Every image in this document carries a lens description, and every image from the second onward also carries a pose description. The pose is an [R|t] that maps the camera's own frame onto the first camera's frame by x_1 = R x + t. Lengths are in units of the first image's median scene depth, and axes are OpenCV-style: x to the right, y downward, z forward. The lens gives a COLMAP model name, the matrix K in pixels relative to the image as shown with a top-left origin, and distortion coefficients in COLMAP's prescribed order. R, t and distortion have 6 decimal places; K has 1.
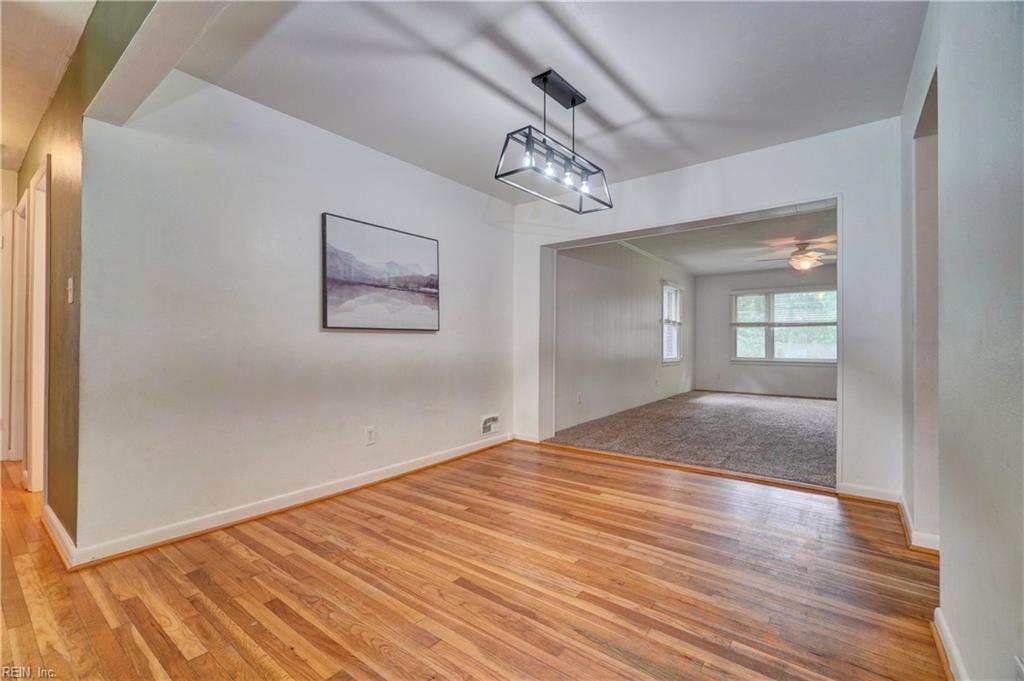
lens RADIAL K [[441.2, 0, 496.7], [0, 441.2, 342.0], [0, 0, 1]] dist [-0.003718, 0.000827]
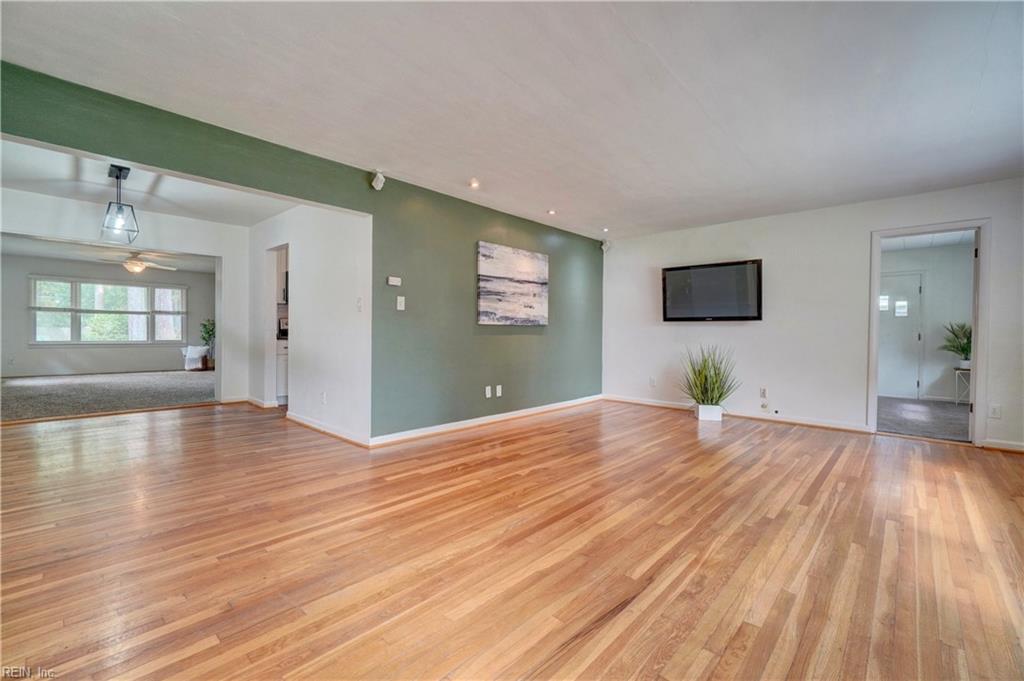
lens RADIAL K [[441.2, 0, 515.2], [0, 441.2, 336.0], [0, 0, 1]] dist [-0.003718, 0.000827]
pose [[0.070102, 0.000349, 0.997540, -0.397552], [-0.008840, 0.999961, 0.000271, 0.013865], [-0.997501, -0.008837, 0.070102, -0.170119]]
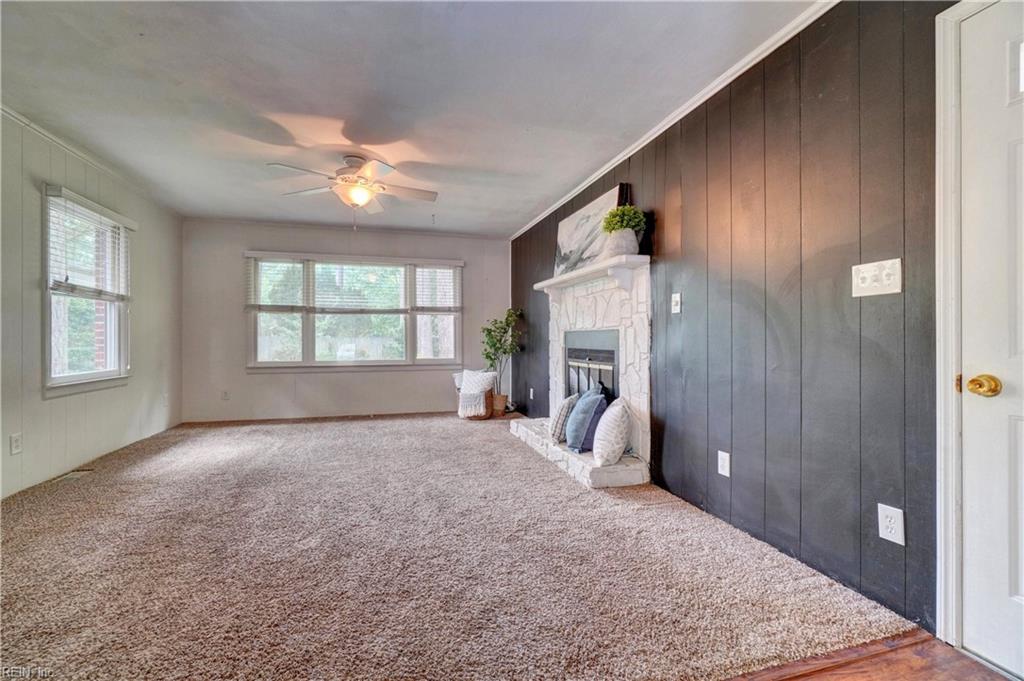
lens RADIAL K [[441.2, 0, 508.1], [0, 441.2, 337.2], [0, 0, 1]] dist [-0.003718, 0.000827]
pose [[0.583313, -0.002792, 0.812243, 0.266411], [-0.000152, 0.999994, 0.003547, -0.001699], [-0.812247, -0.002192, 0.583309, 0.386743]]
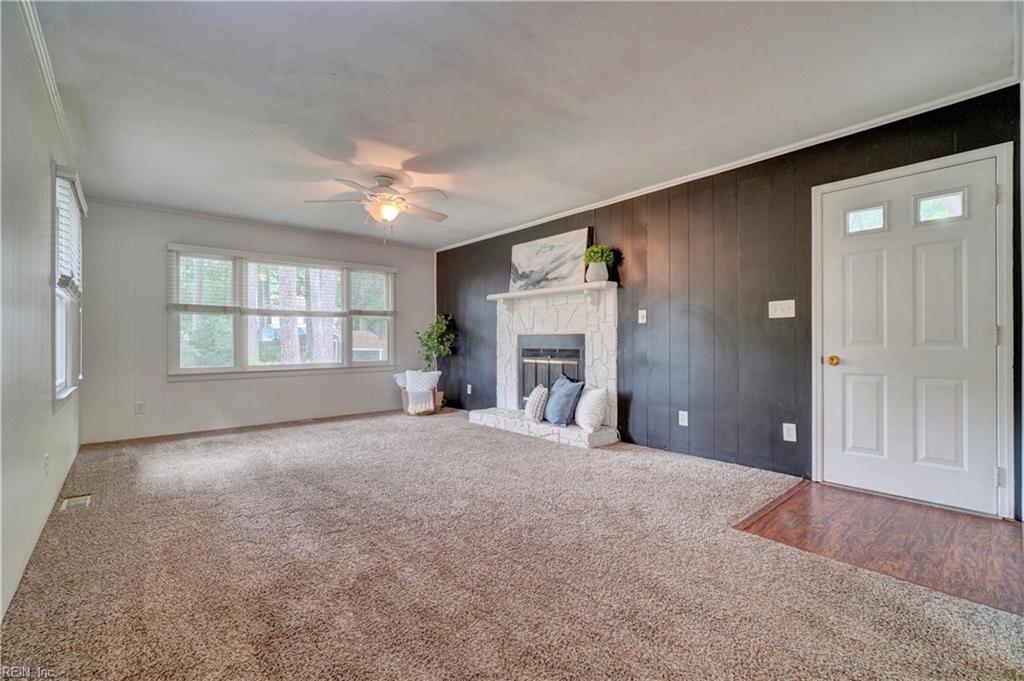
lens RADIAL K [[441.2, 0, 509.0], [0, 441.2, 338.2], [0, 0, 1]] dist [-0.003718, 0.000827]
pose [[0.183287, -0.000675, 0.983059, 0.097911], [0.001633, 0.999999, 0.000382, -0.002290], [-0.983058, 0.001535, 0.183287, 0.532056]]
